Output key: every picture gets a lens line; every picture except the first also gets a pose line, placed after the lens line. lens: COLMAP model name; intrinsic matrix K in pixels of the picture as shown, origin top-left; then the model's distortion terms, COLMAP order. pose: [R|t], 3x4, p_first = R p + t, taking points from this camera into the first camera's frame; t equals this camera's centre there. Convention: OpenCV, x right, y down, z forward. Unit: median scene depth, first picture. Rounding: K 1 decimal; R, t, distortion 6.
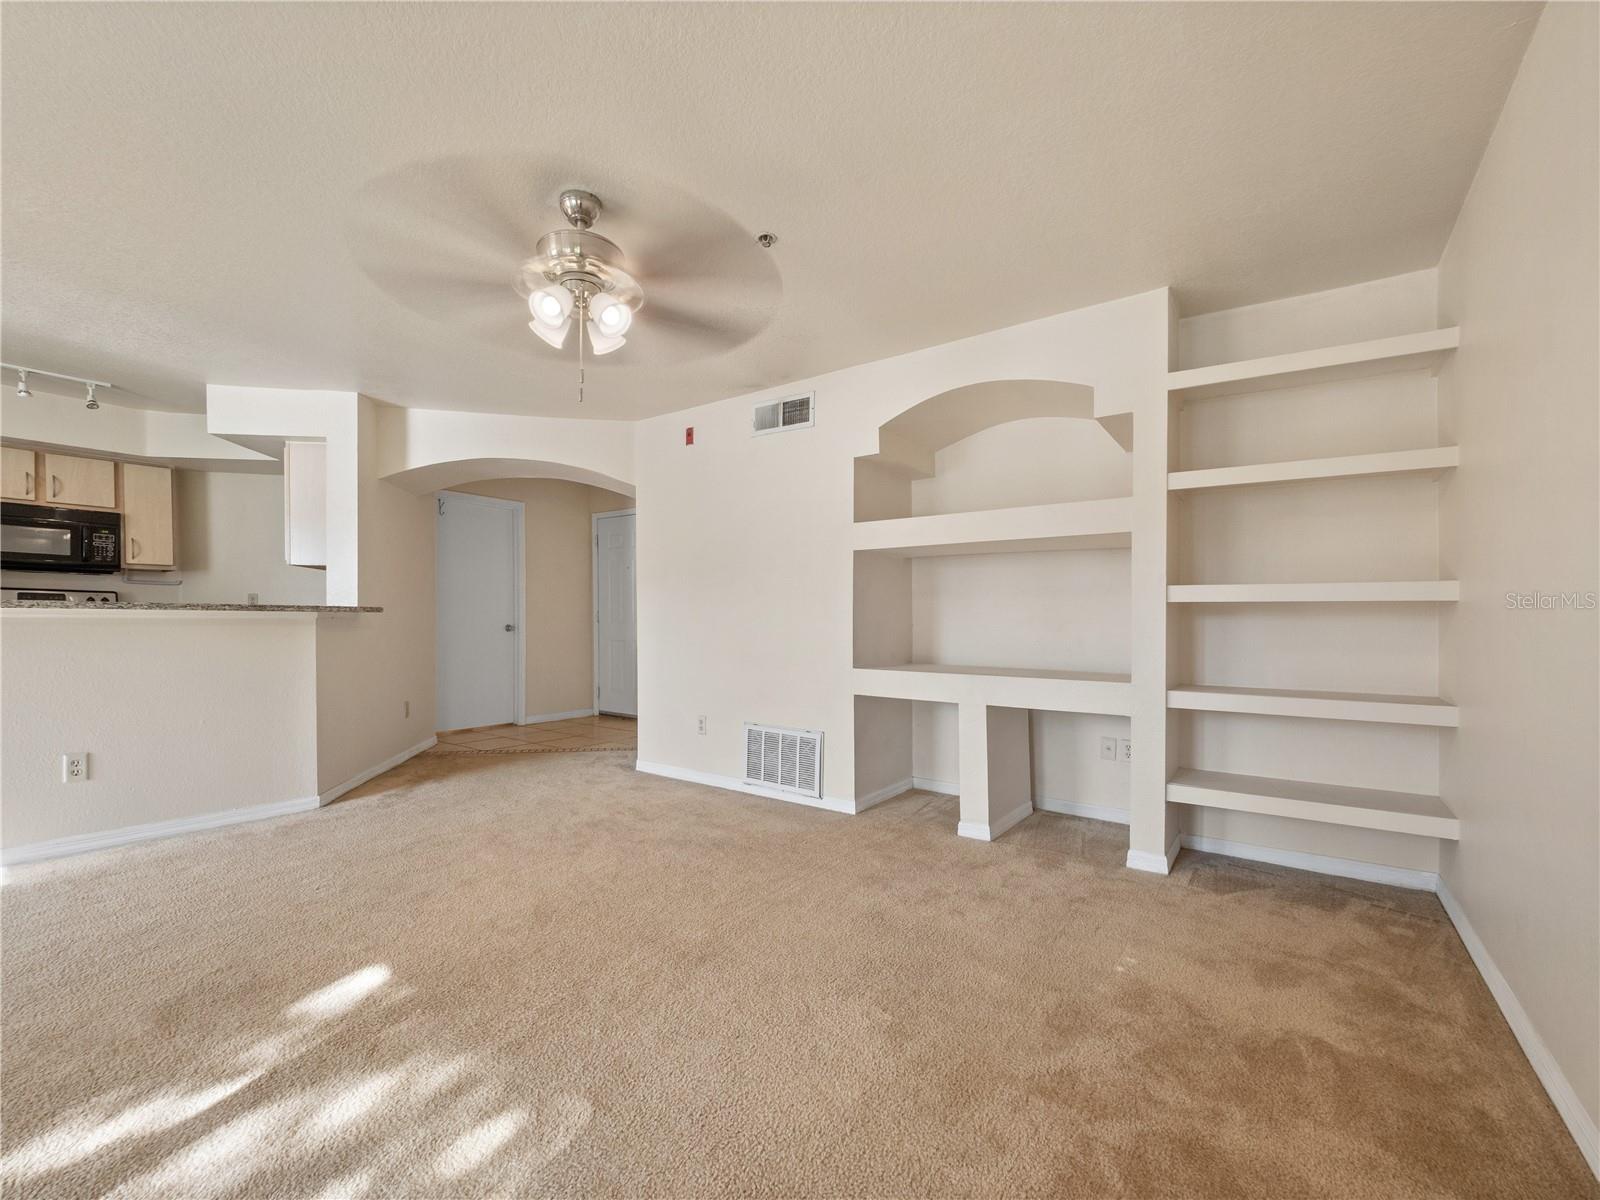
lens RADIAL K [[686.6, 0, 798.5], [0, 686.6, 636.3], [0, 0, 1]] dist [0.000961, -0.002338]
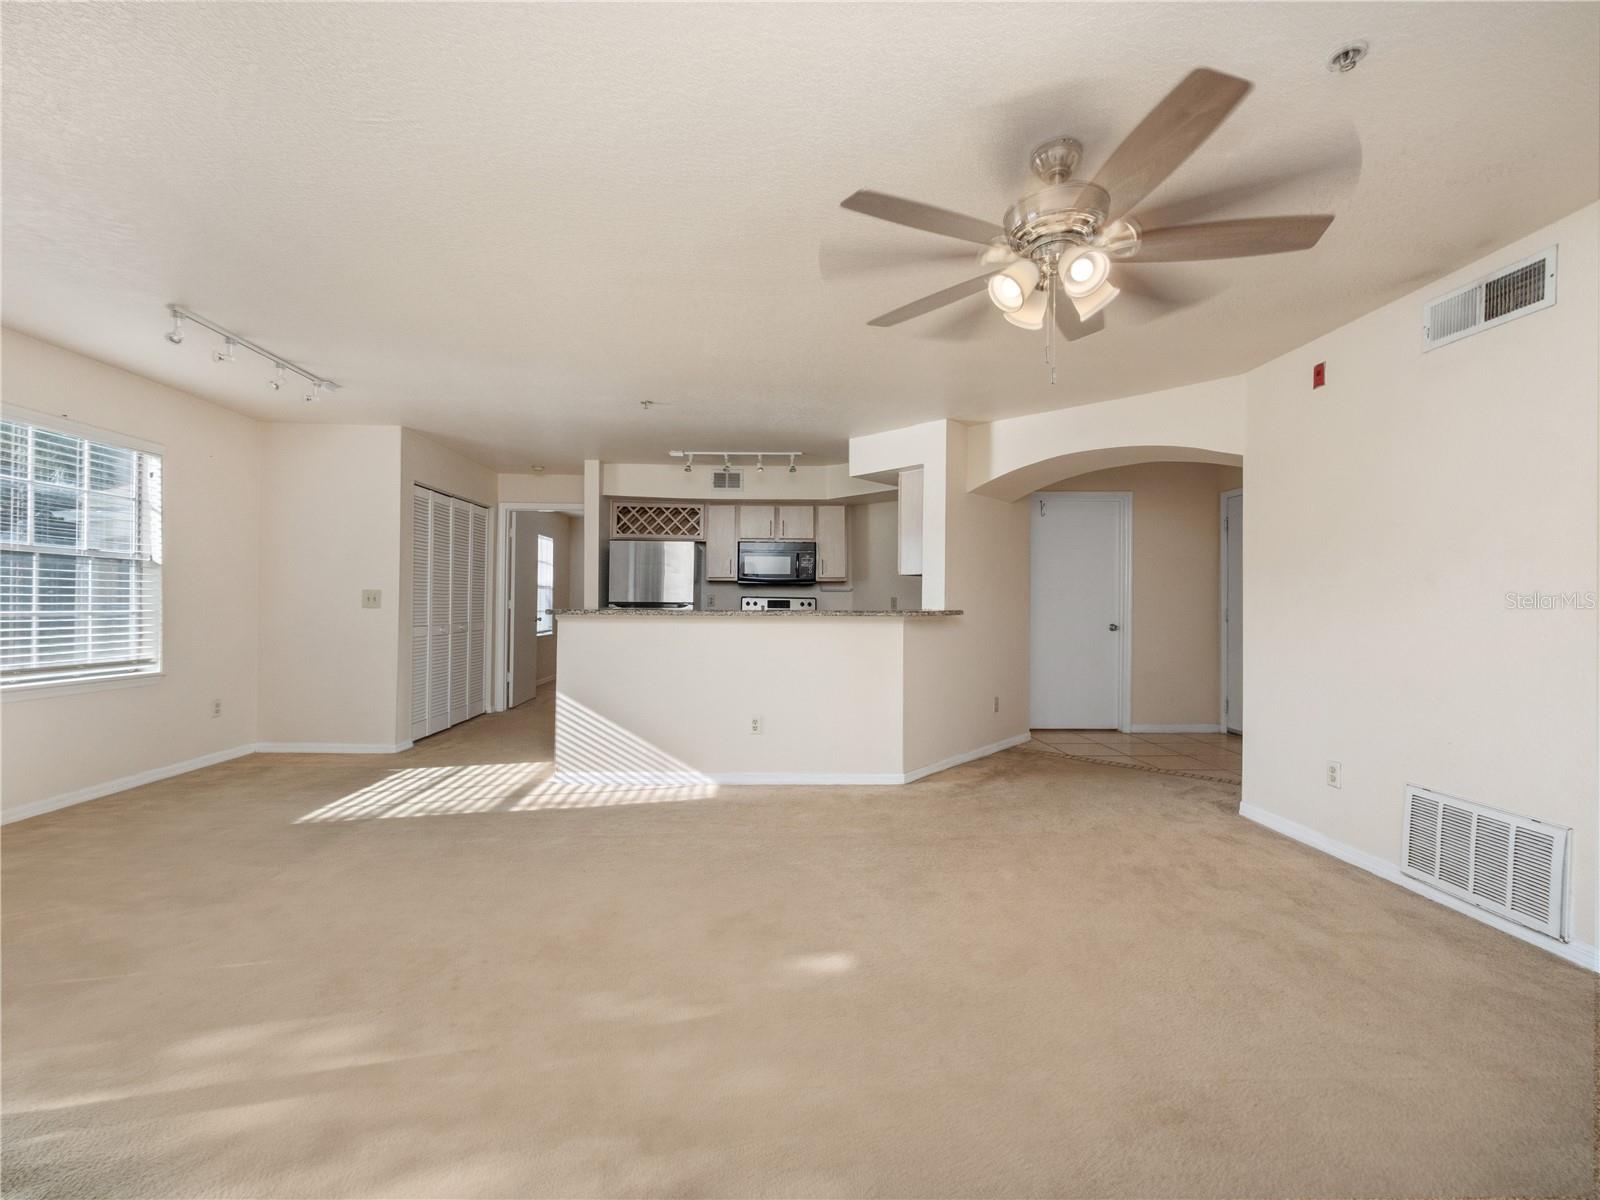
lens RADIAL K [[686.6, 0, 785.5], [0, 686.6, 615.1], [0, 0, 1]] dist [0.000961, -0.002338]
pose [[0.604035, 0.005596, -0.796938, 0.094617], [-0.019647, 0.999776, -0.007871, -0.021677], [0.796715, 0.020412, 0.604010, 0.123728]]
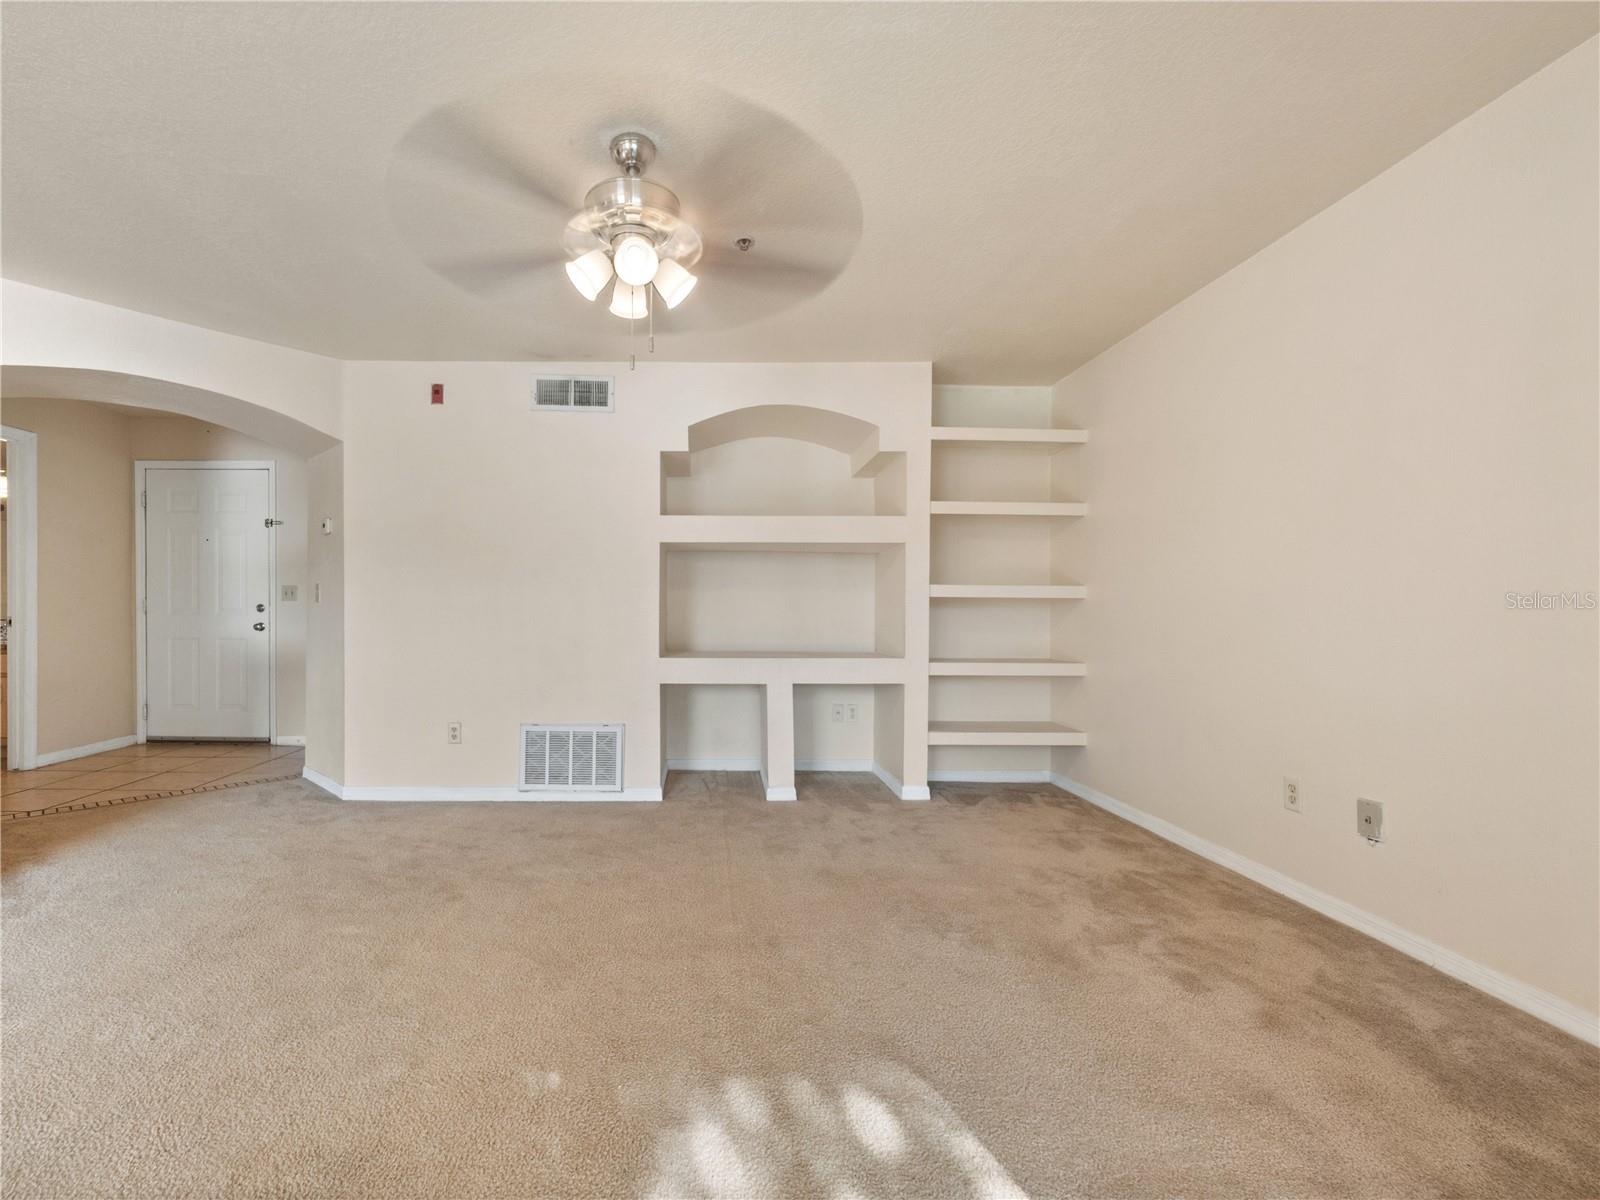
lens RADIAL K [[684.0, 0, 733.9], [0, 684.0, 629.5], [0, 0, 1]] dist [0.004948, -0.001721]
pose [[0.804970, -0.019666, 0.592989, -0.417440], [0.014164, 0.999803, 0.013931, -0.008553], [-0.593146, -0.002815, 0.805090, 0.112132]]
